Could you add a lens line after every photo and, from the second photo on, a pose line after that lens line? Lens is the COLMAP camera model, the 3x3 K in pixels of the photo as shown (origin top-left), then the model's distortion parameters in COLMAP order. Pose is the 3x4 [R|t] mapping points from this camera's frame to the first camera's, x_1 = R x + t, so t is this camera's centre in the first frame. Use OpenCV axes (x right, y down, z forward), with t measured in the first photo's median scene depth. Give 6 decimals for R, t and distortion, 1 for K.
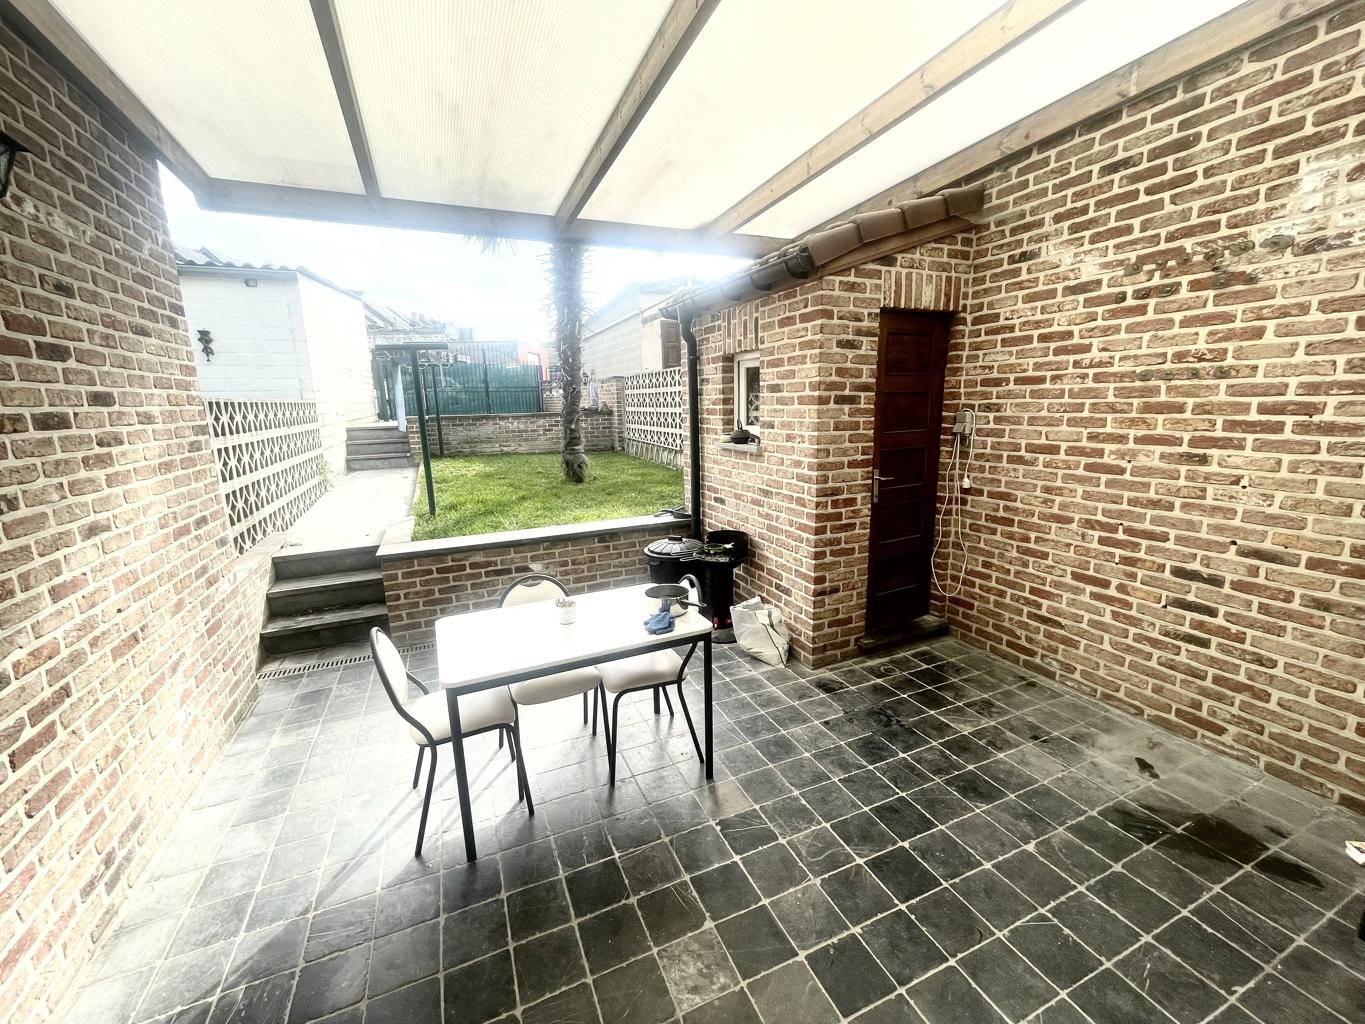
lens RADIAL K [[553.1, 0, 686.6], [0, 553.1, 511.7], [0, 0, 1]] dist [-0.009821, -0.000213]
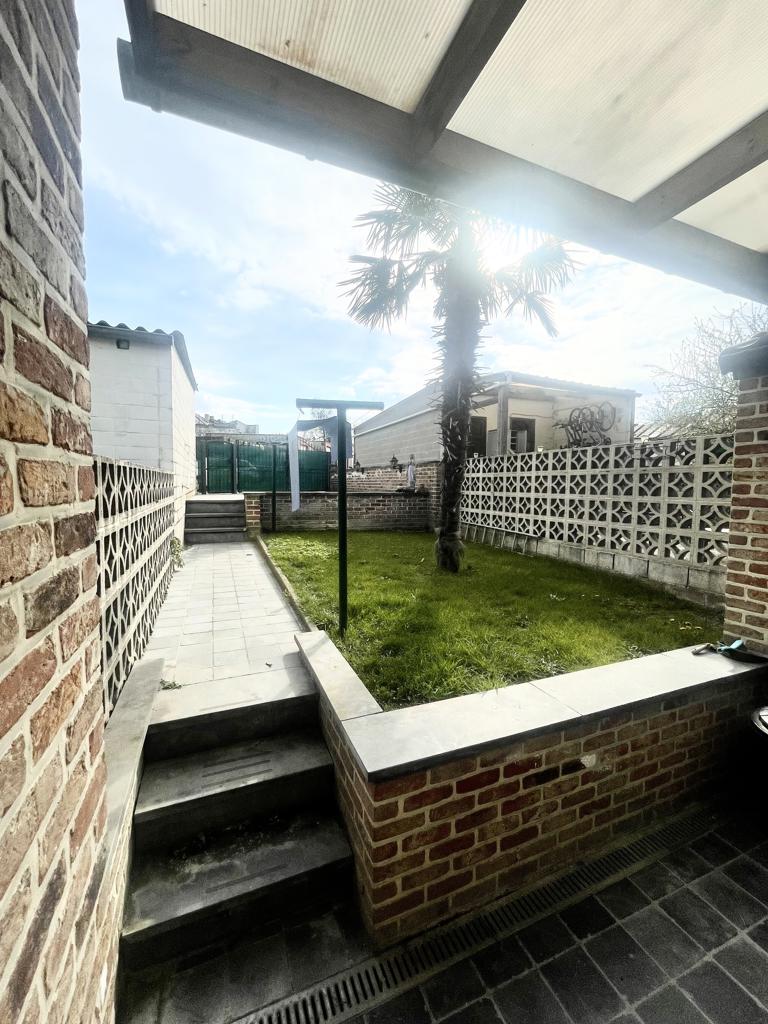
lens RADIAL K [[414.9, 0, 382.8], [0, 414.9, 511.6], [0, 0, 1]] dist [-0.009821, -0.000213]
pose [[0.999037, 0.035596, -0.025666, -0.477451], [-0.038698, 0.990394, -0.132747, -0.091112], [0.020694, 0.133612, 0.990818, 0.519748]]
